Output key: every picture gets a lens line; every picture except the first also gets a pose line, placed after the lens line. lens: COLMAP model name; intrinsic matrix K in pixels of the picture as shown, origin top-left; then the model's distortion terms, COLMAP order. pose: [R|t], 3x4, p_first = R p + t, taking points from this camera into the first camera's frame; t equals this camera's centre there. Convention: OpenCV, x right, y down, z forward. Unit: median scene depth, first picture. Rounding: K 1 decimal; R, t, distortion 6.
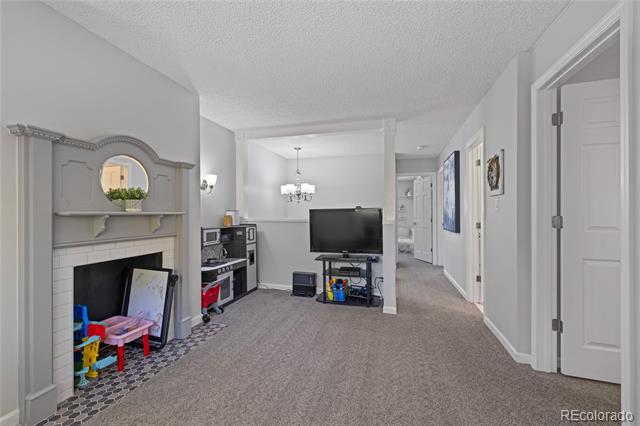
lens RADIAL K [[269.1, 0, 317.8], [0, 269.1, 208.7], [0, 0, 1]] dist [0.000957, 0.000271]
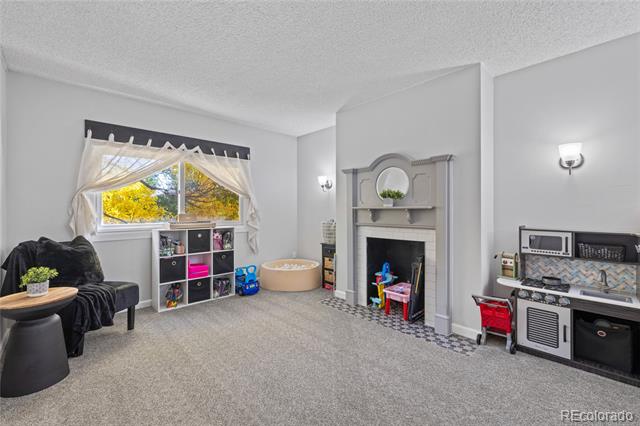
lens RADIAL K [[269.1, 0, 317.8], [0, 269.1, 208.7], [0, 0, 1]] dist [0.000957, 0.000271]
pose [[-0.502431, -0.006892, -0.864590, 0.639520], [0.015237, 0.999742, -0.016824, 0.035761], [0.864483, -0.021627, -0.502197, 1.233423]]
